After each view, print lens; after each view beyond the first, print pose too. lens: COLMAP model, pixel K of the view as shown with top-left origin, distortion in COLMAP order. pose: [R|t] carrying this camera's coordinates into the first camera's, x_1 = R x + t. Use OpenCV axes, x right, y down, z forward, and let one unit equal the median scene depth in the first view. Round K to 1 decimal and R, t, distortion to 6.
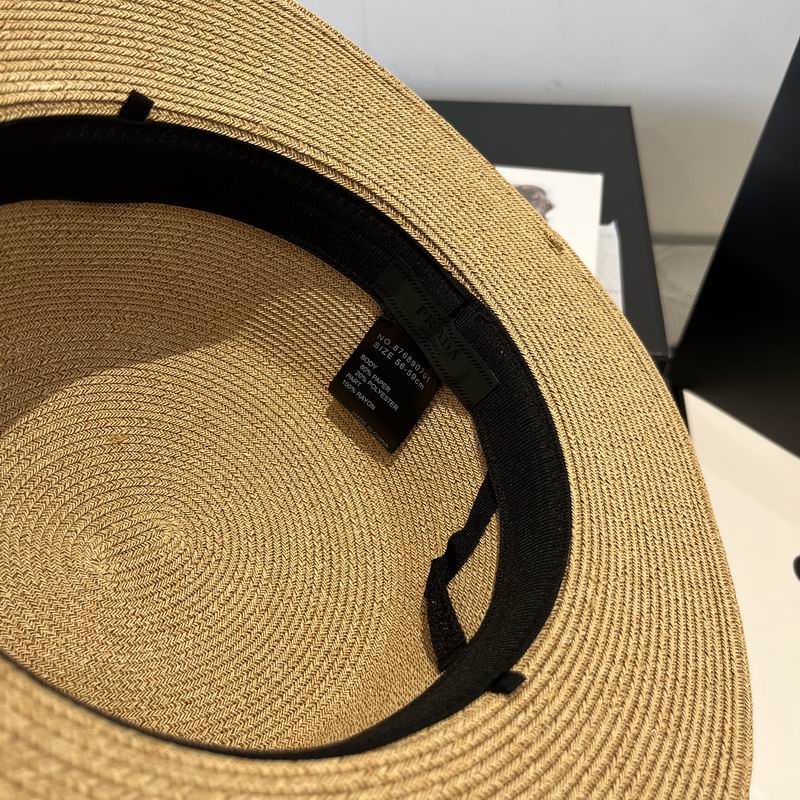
lens RADIAL K [[838.3, 0, 400.0], [0, 838.3, 400.0], [0, 0, 1]] dist [0.004109, -0.005207]
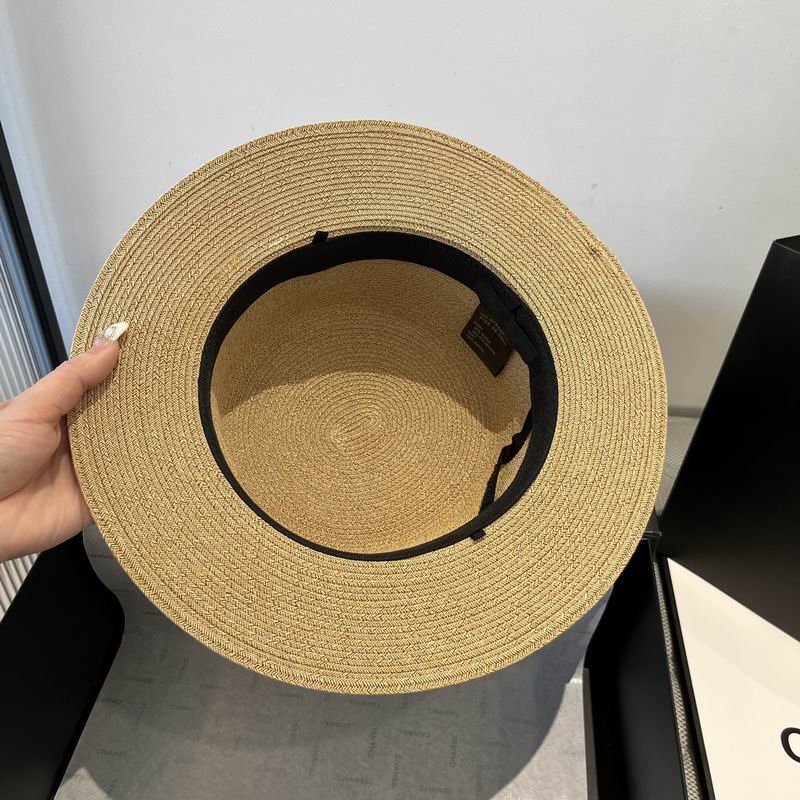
lens RADIAL K [[809.3, 0, 400.0], [0, 809.3, 400.0], [0, 0, 1]] dist [0.106940, -0.003329]
pose [[0.909269, 0.073754, -0.409622, 0.559035], [0.071902, 0.941542, 0.329134, -0.508116], [0.409951, -0.328724, 0.850812, -0.565653]]
